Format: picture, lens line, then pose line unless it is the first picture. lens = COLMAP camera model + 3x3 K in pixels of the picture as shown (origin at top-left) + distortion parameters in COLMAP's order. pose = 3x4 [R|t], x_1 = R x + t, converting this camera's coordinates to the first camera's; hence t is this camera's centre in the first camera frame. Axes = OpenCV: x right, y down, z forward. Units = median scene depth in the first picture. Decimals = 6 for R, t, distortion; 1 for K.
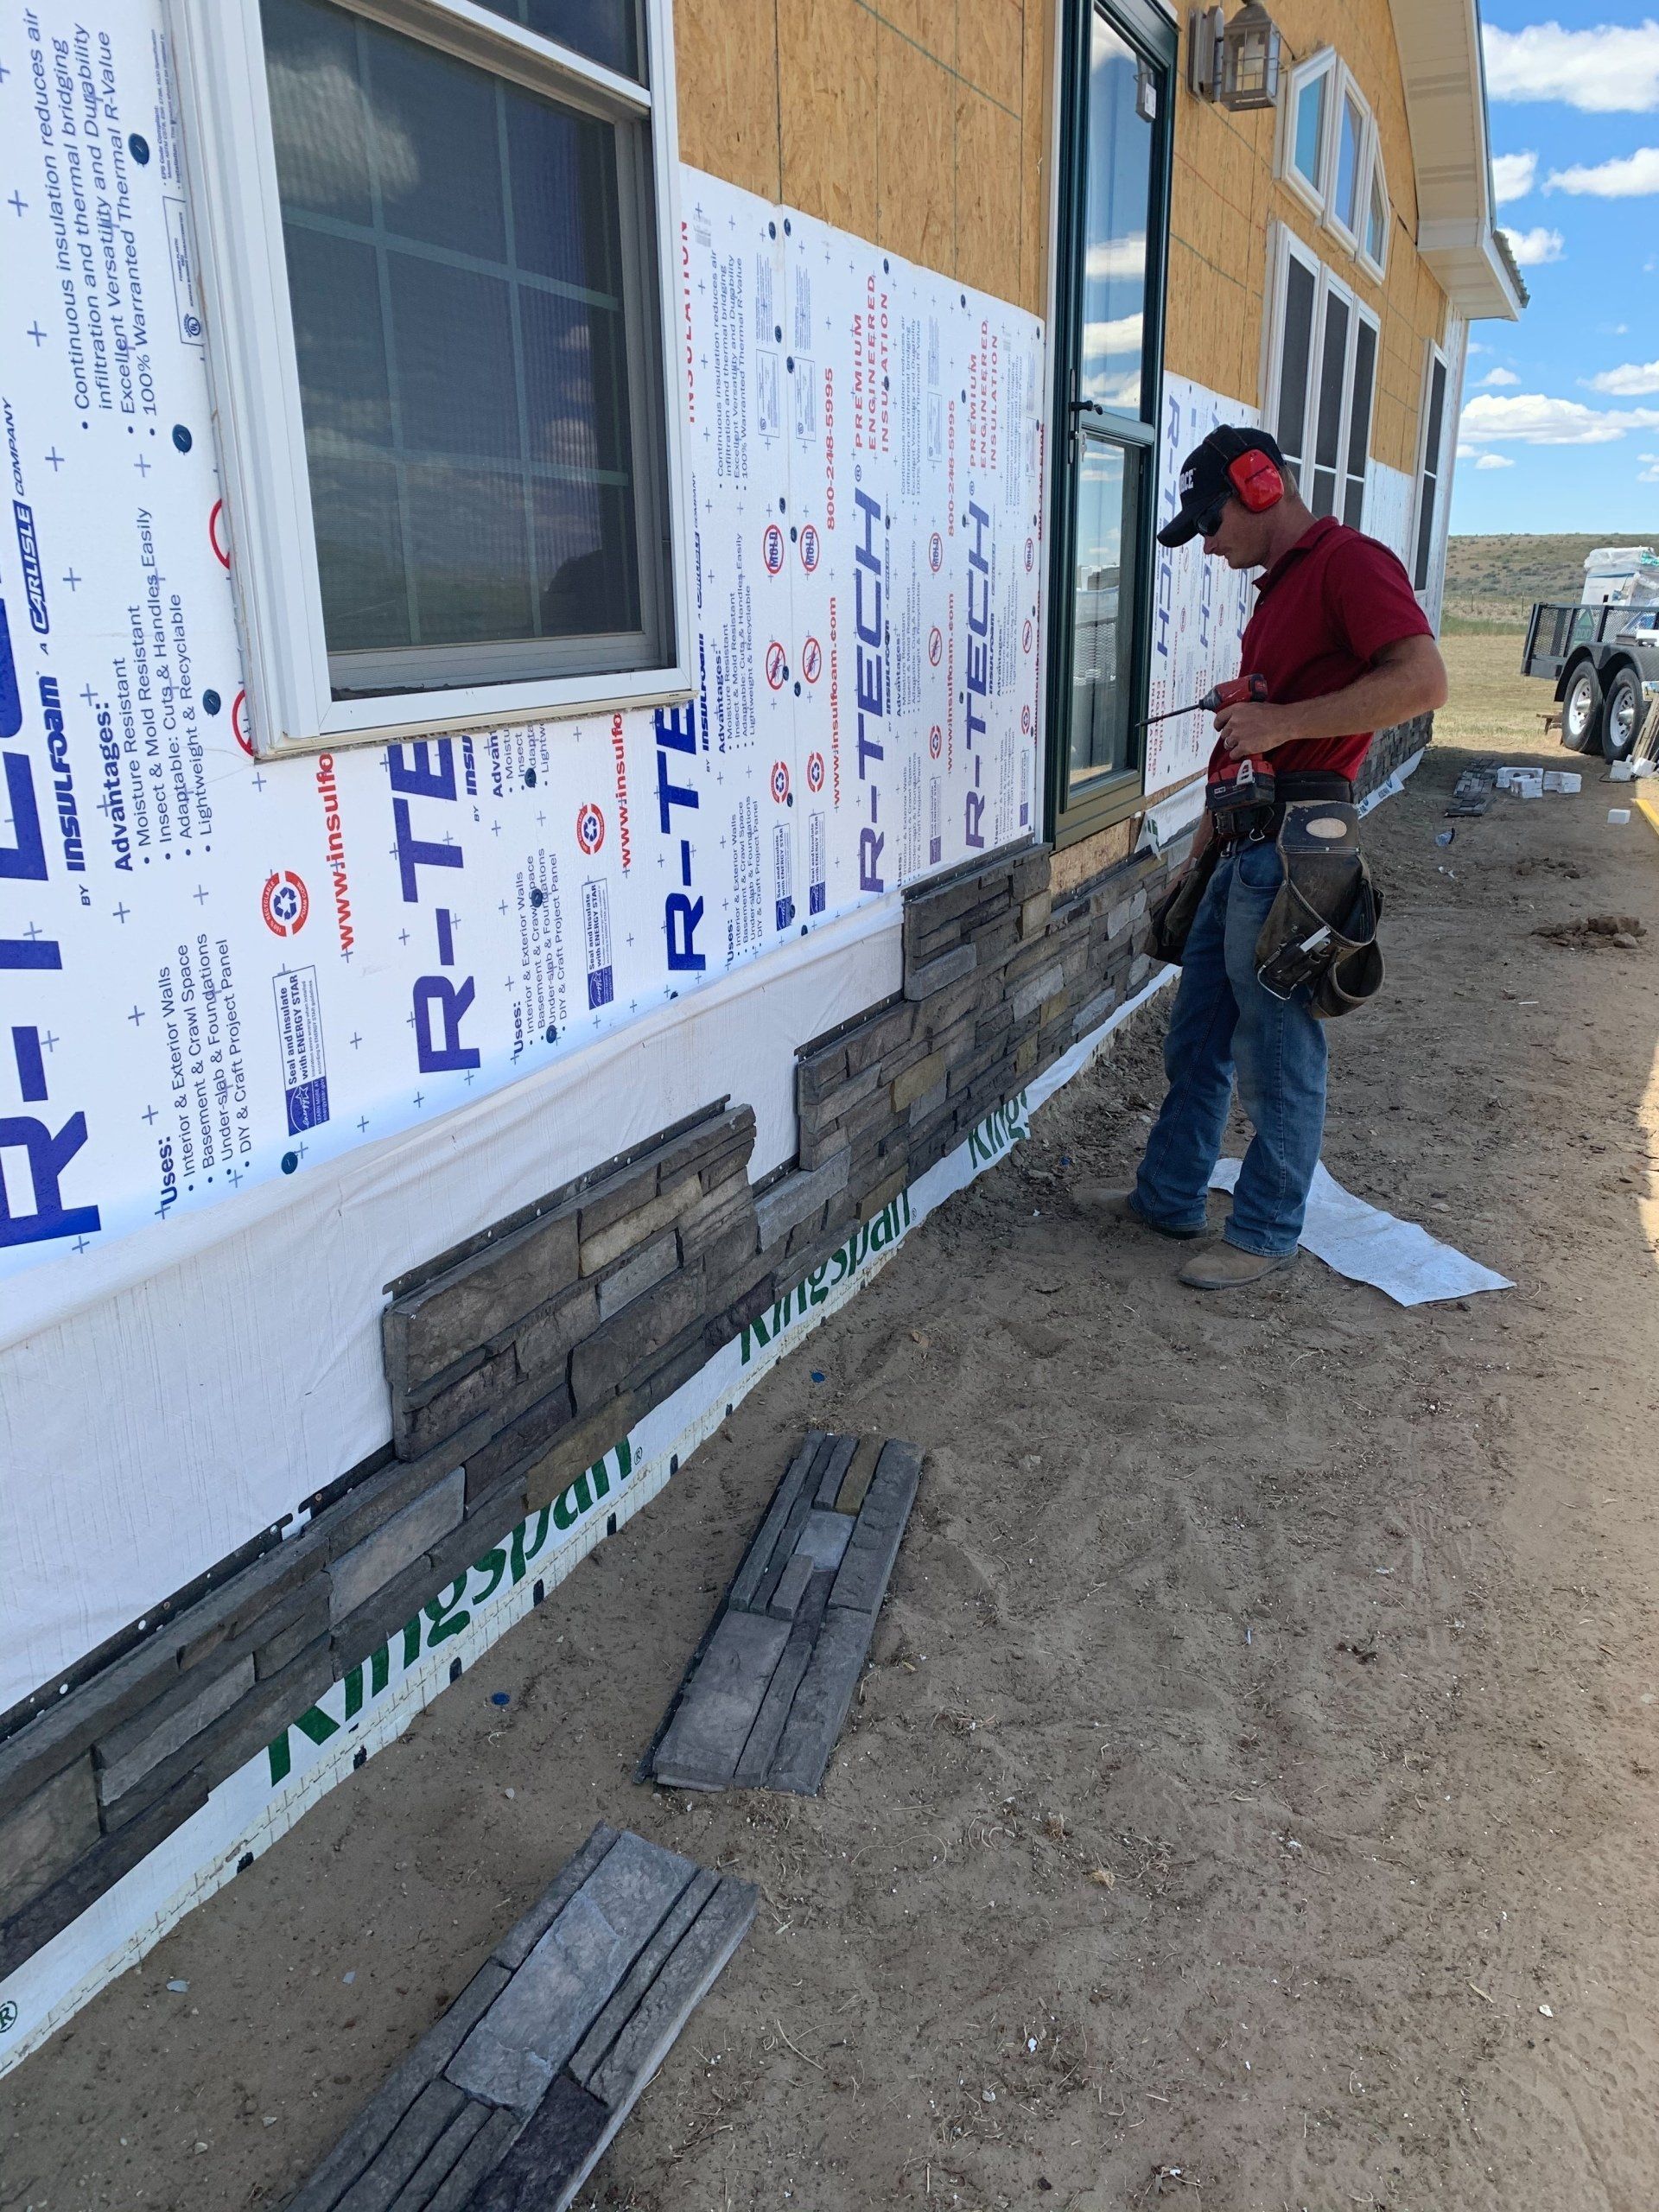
lens RADIAL K [[1746.3, 0, 829.5], [0, 1746.3, 1106.0], [0, 0, 1]] dist [0.094048, 0.005699]
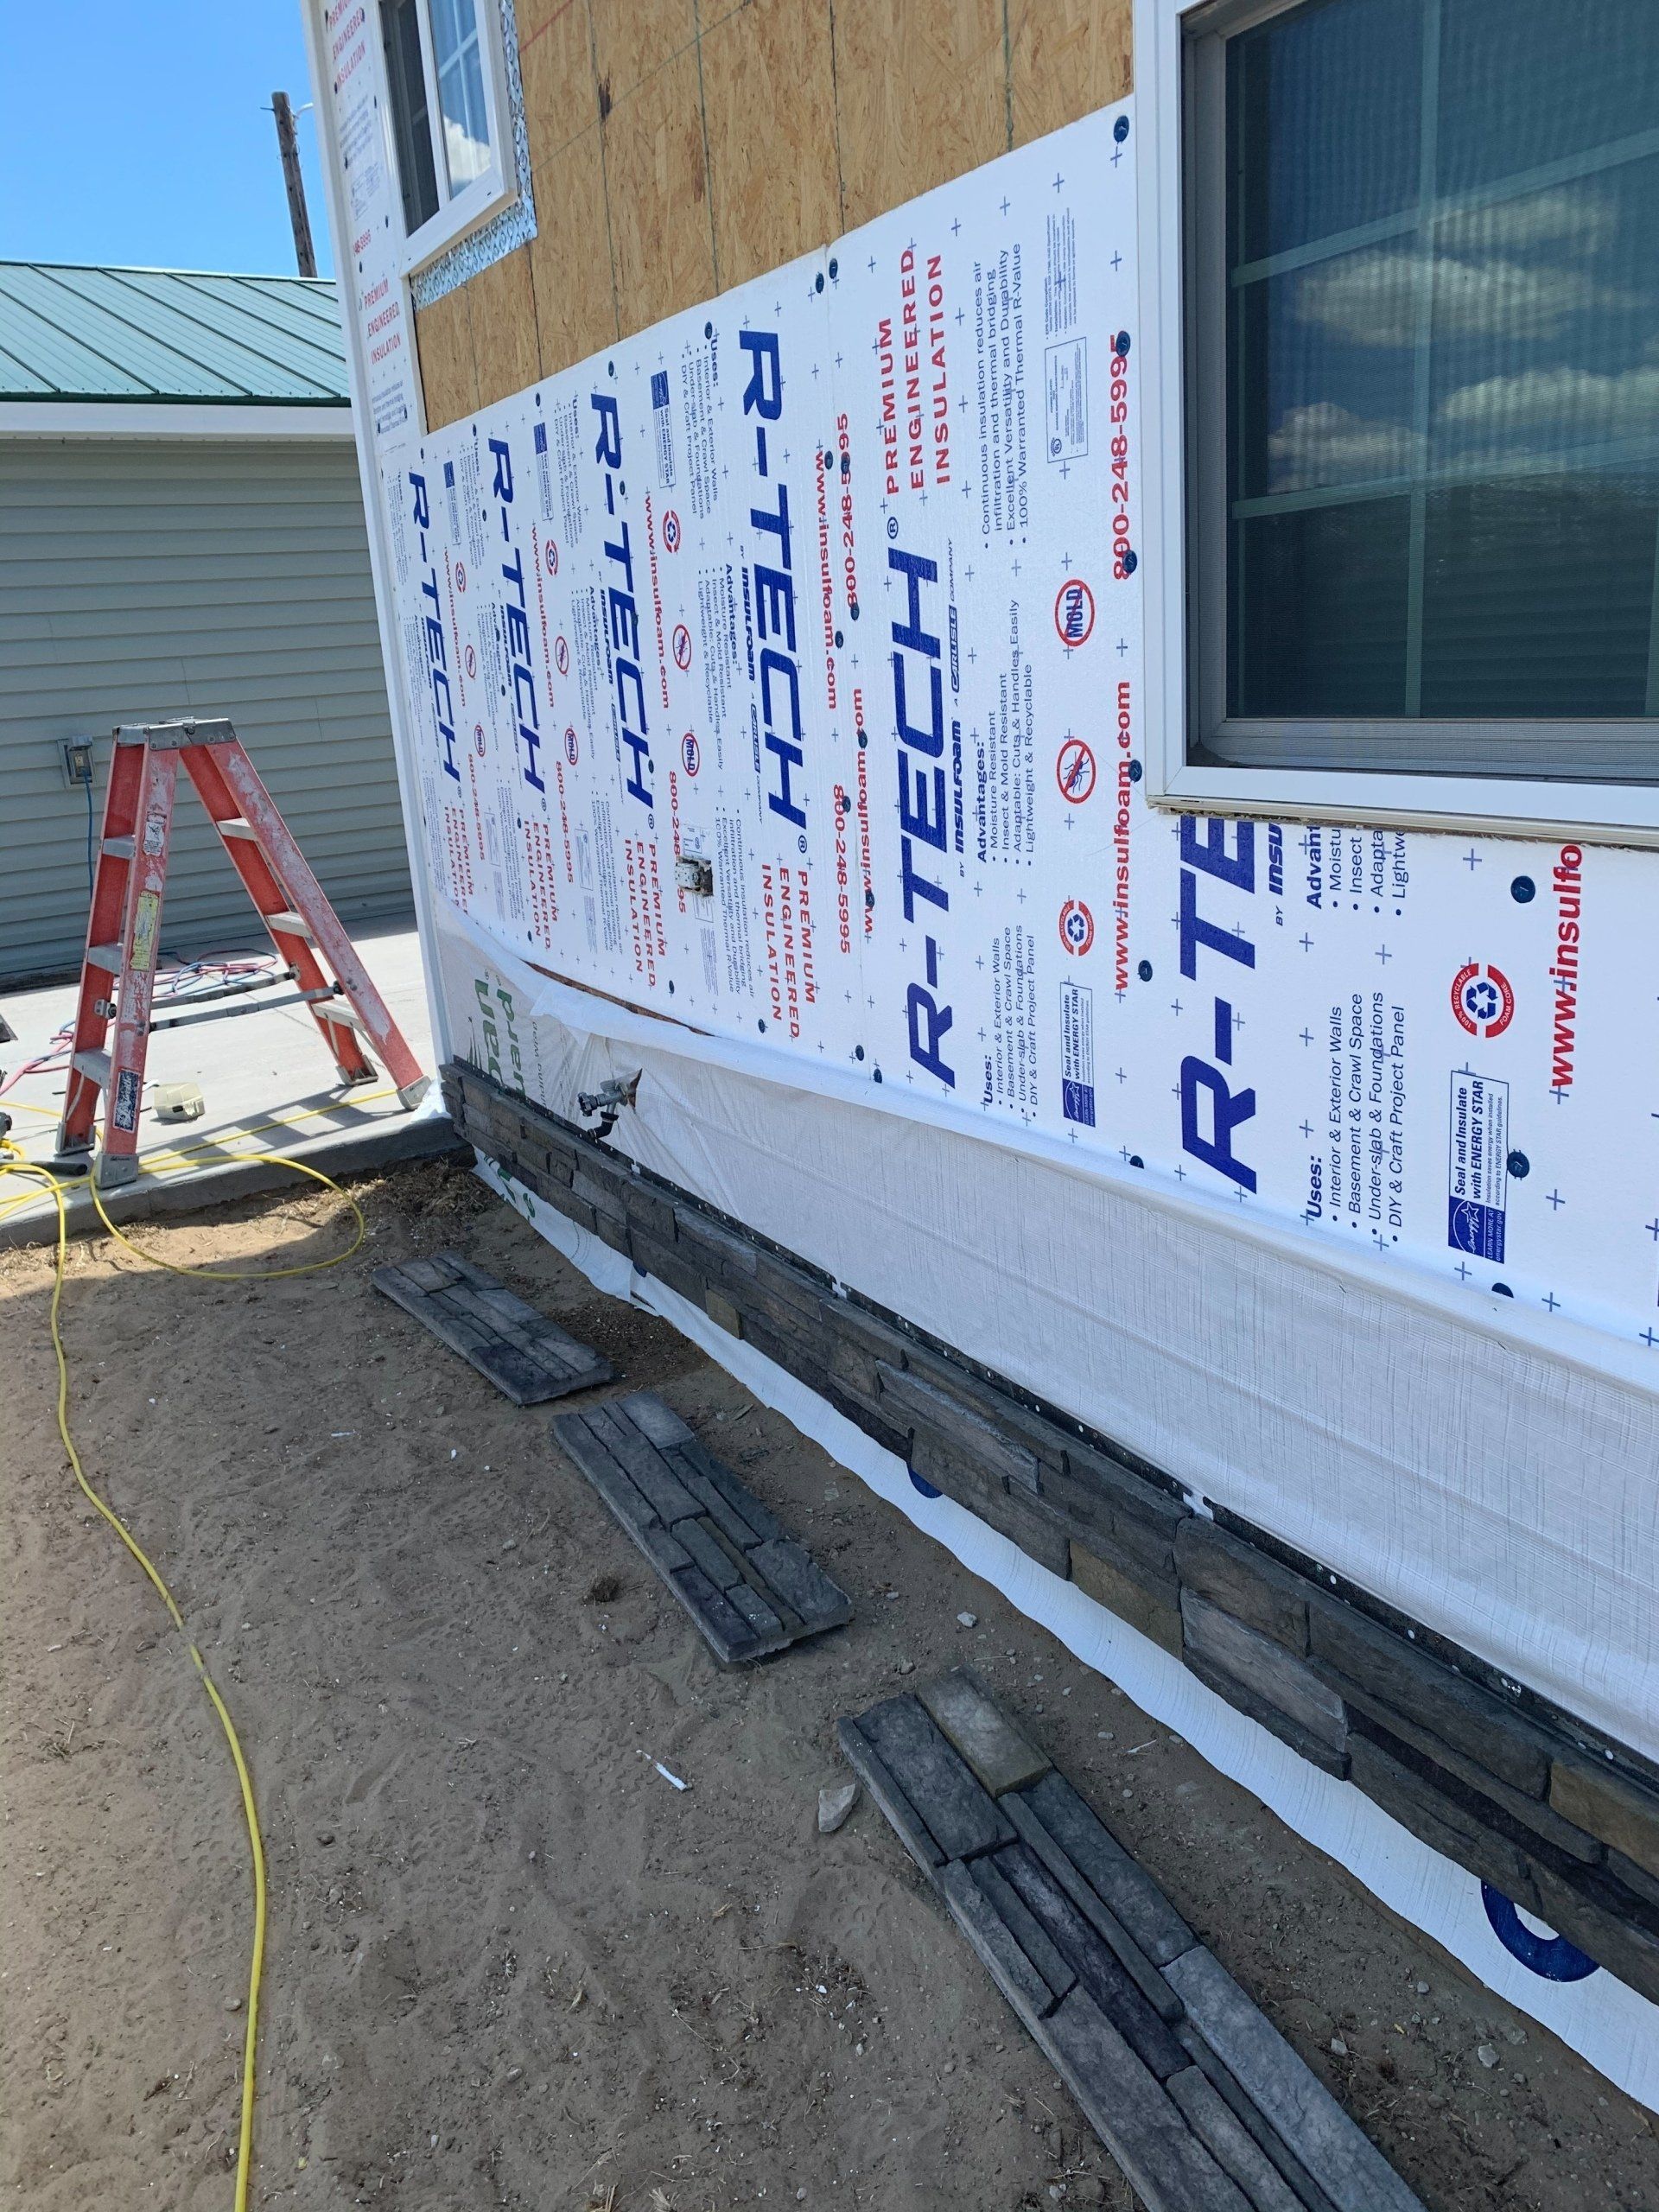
lens RADIAL K [[1561.2, 0, 829.6], [0, 1561.2, 1200.6], [0, 0, 1]] dist [0.034435, -0.001114]
pose [[-0.564249, 0.302238, -0.768293, 0.583406], [-0.196855, 0.854491, 0.480722, -0.388929], [0.801792, 0.422489, -0.422649, 1.256206]]
